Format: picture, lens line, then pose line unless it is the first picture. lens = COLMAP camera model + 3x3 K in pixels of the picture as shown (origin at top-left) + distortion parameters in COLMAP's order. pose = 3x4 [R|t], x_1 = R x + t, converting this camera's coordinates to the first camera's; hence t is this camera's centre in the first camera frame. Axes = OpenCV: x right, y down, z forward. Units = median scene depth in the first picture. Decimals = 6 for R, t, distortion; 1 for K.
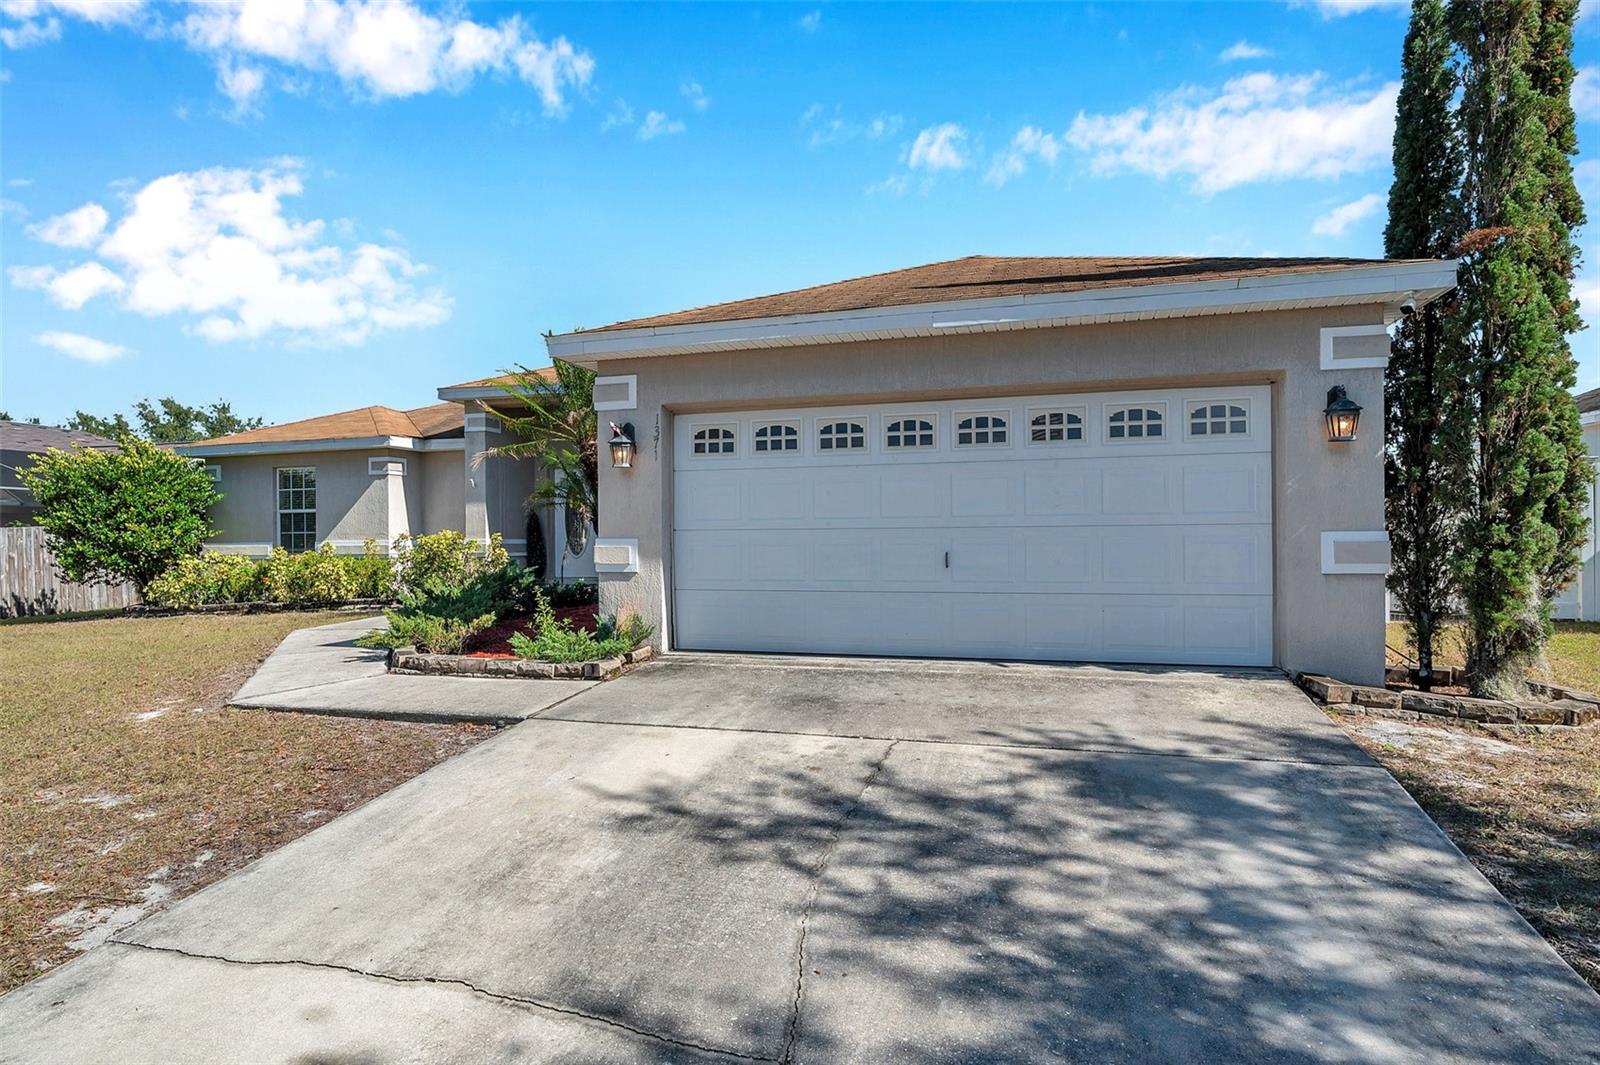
lens RADIAL K [[860.4, 0, 800.0], [0, 860.4, 532.5], [0, 0, 1]] dist [-0.000299, -0.000190]
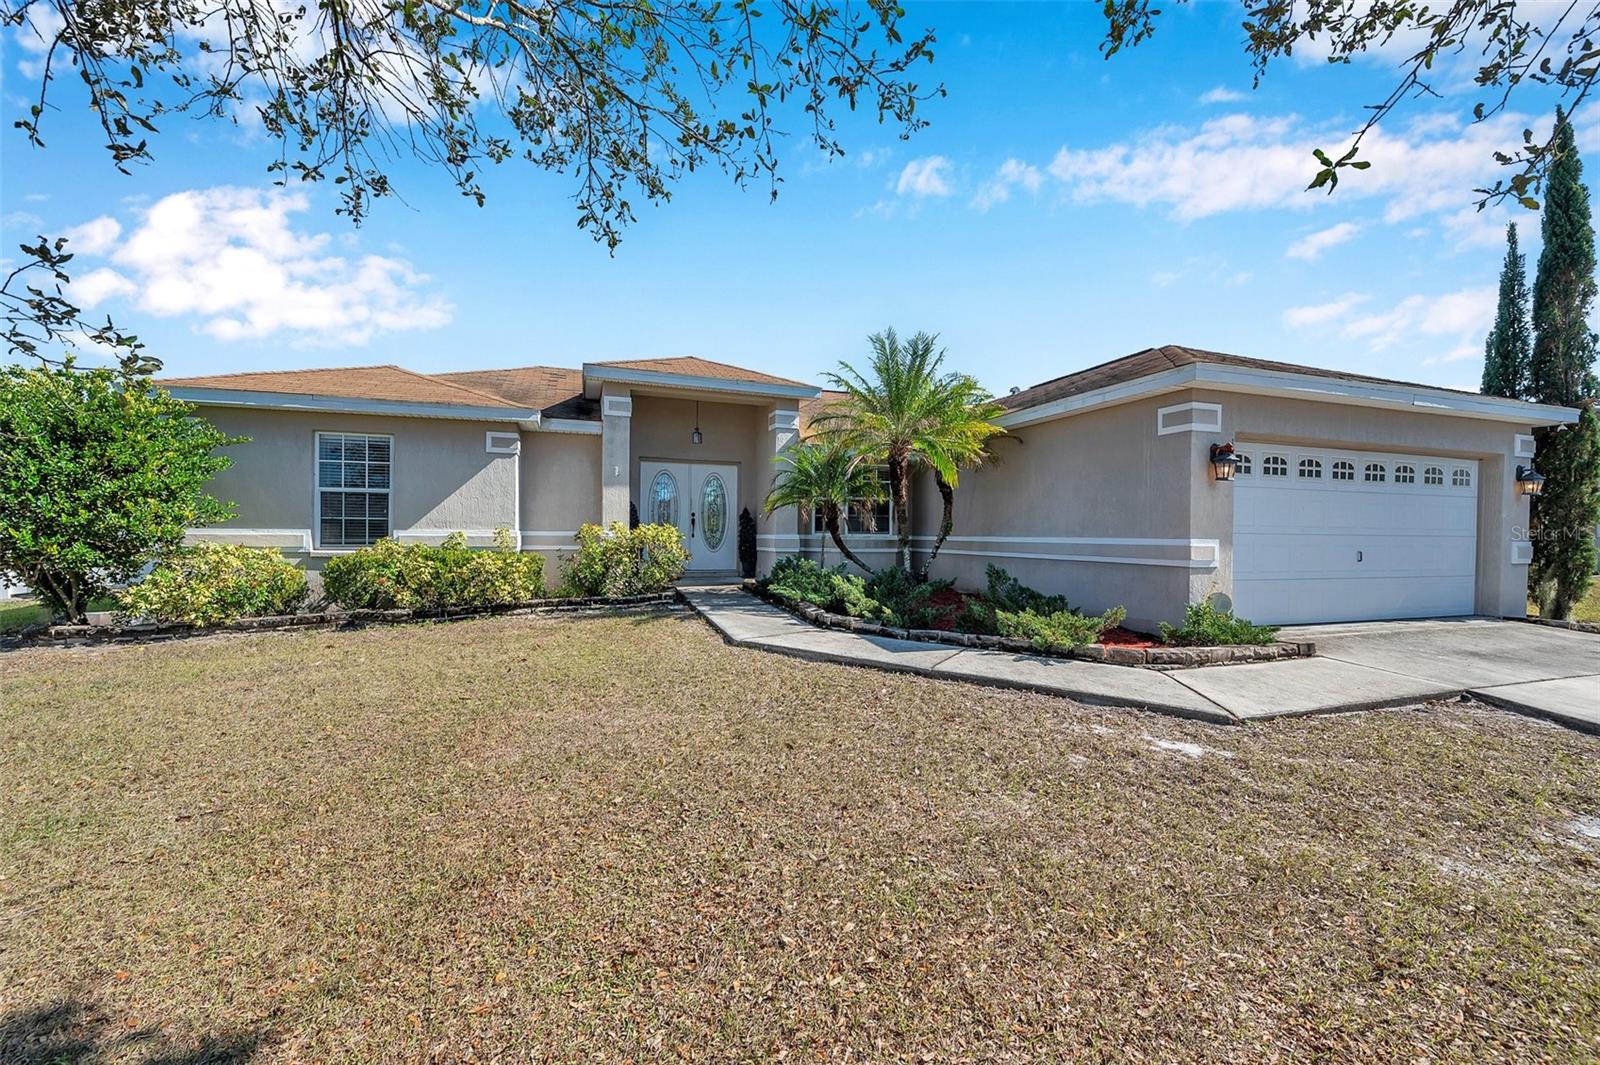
lens RADIAL K [[653.7, 0, 800.0], [0, 653.7, 532.5], [0, 0, 1]] dist [-0.000851, -0.000149]
pose [[0.815228, 0.017191, 0.578885, -1.221102], [-0.021068, 0.999778, -0.000021, 0.009757], [-0.578757, -0.012179, 0.815409, 0.595646]]
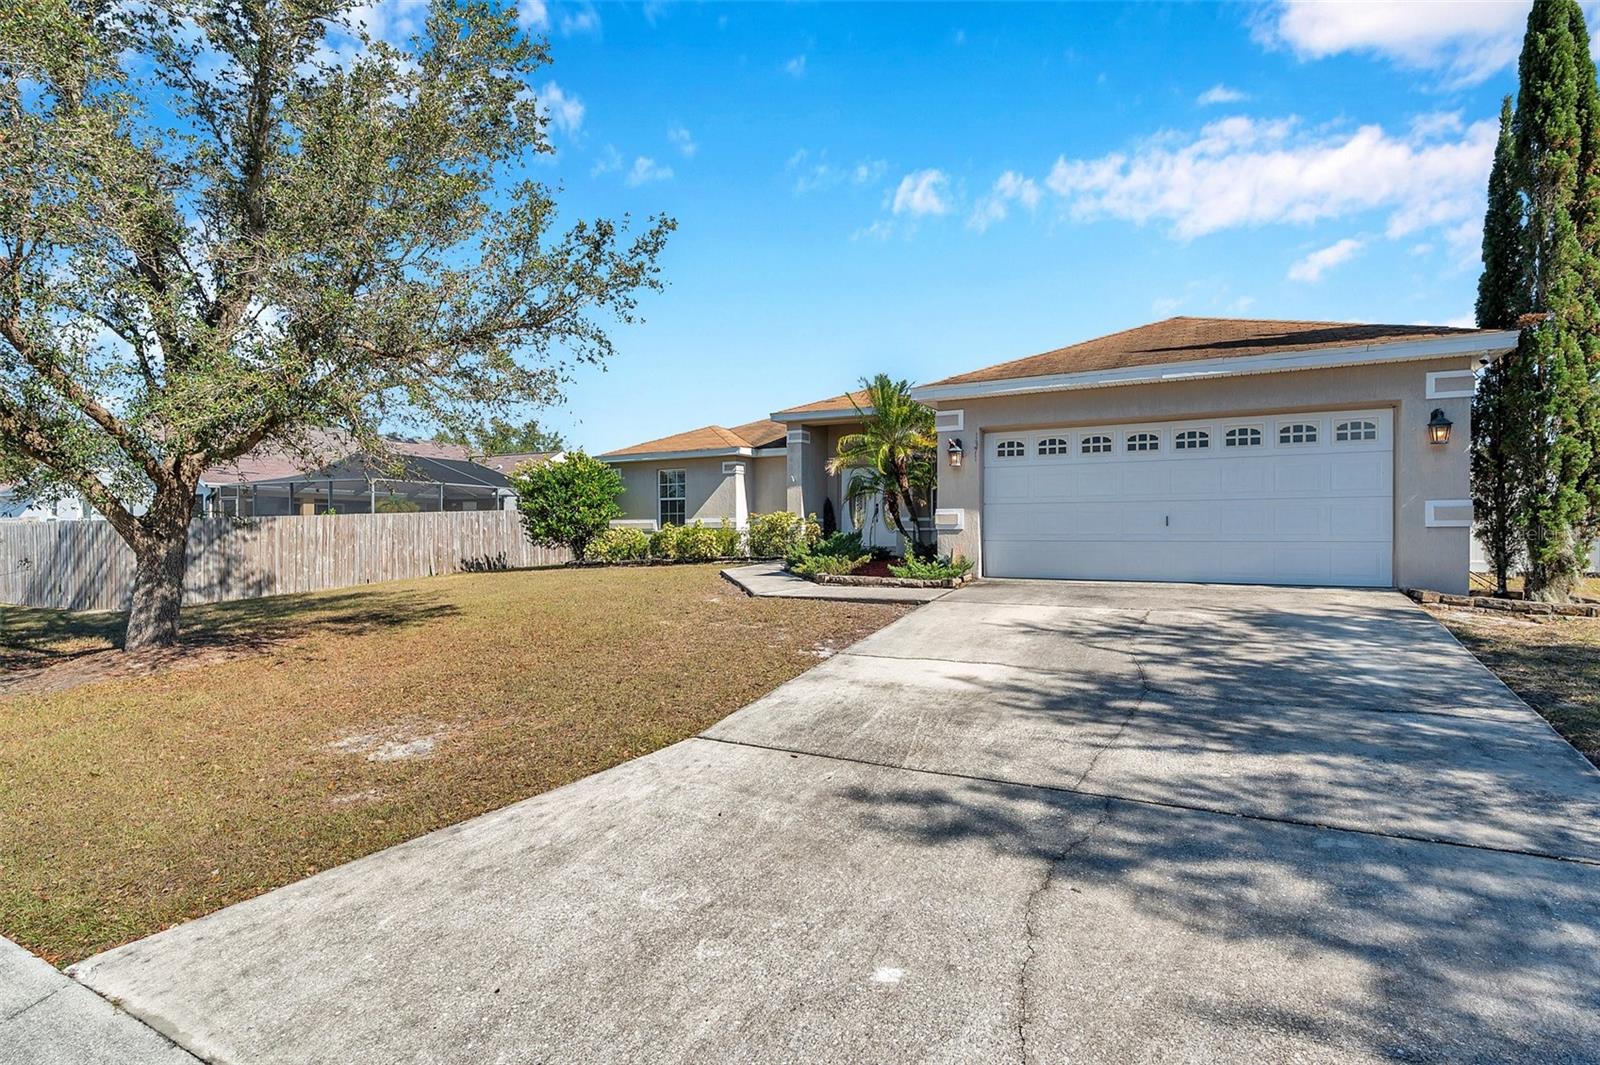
lens RADIAL K [[778.8, 0, 802.0], [0, 778.8, 534.2], [0, 0, 1]] dist [0.000416, 0.000073]
pose [[0.978064, 0.006284, -0.208211, -0.181965], [-0.004070, 0.999931, 0.011059, 0.040743], [0.208266, -0.009969, 0.978021, -0.531657]]
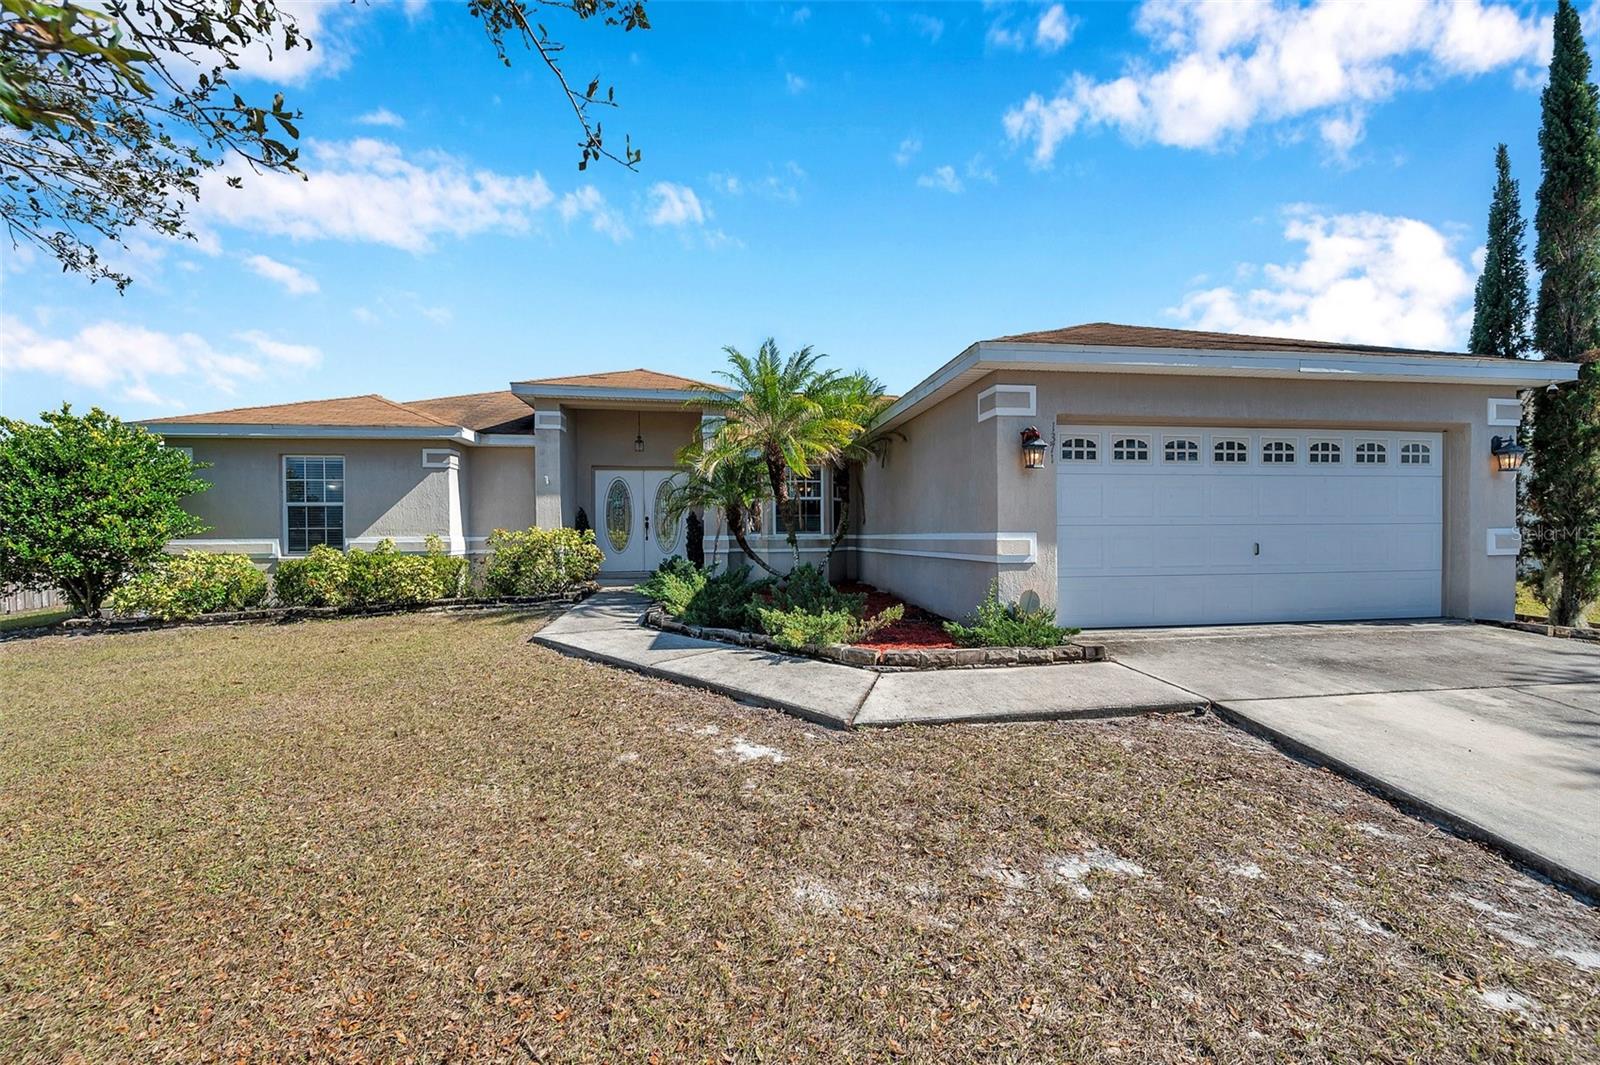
lens RADIAL K [[640.3, 0, 800.0], [0, 640.3, 532.5], [0, 0, 1]] dist [-0.000899, 0.000203]
pose [[0.909011, 0.002519, 0.416765, -0.823912], [-0.002191, 0.999997, -0.001266, 0.008820], [-0.416767, 0.000237, 0.909013, 0.375595]]
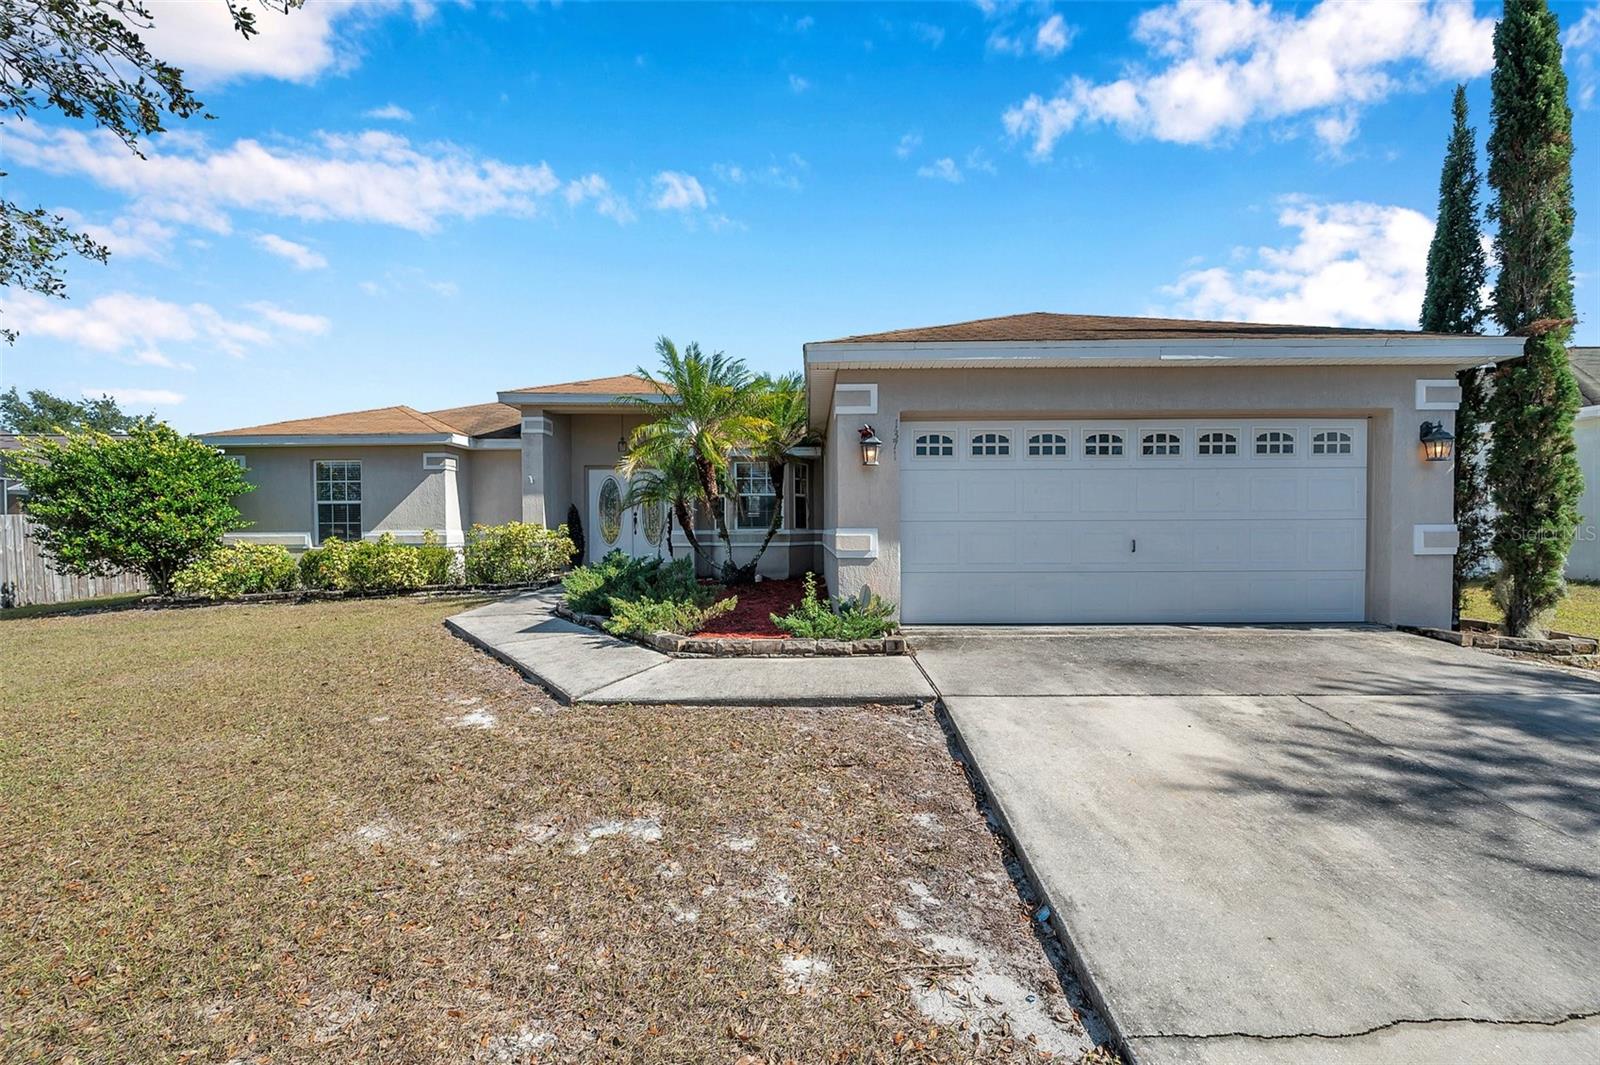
lens RADIAL K [[634.0, 0, 800.0], [0, 634.0, 532.5], [0, 0, 1]] dist [-0.000258, -0.000058]
pose [[0.962598, 0.001700, 0.270929, -0.520648], [-0.004114, 0.999957, 0.008343, 0.006094], [-0.270903, -0.009146, 0.962563, 0.222350]]
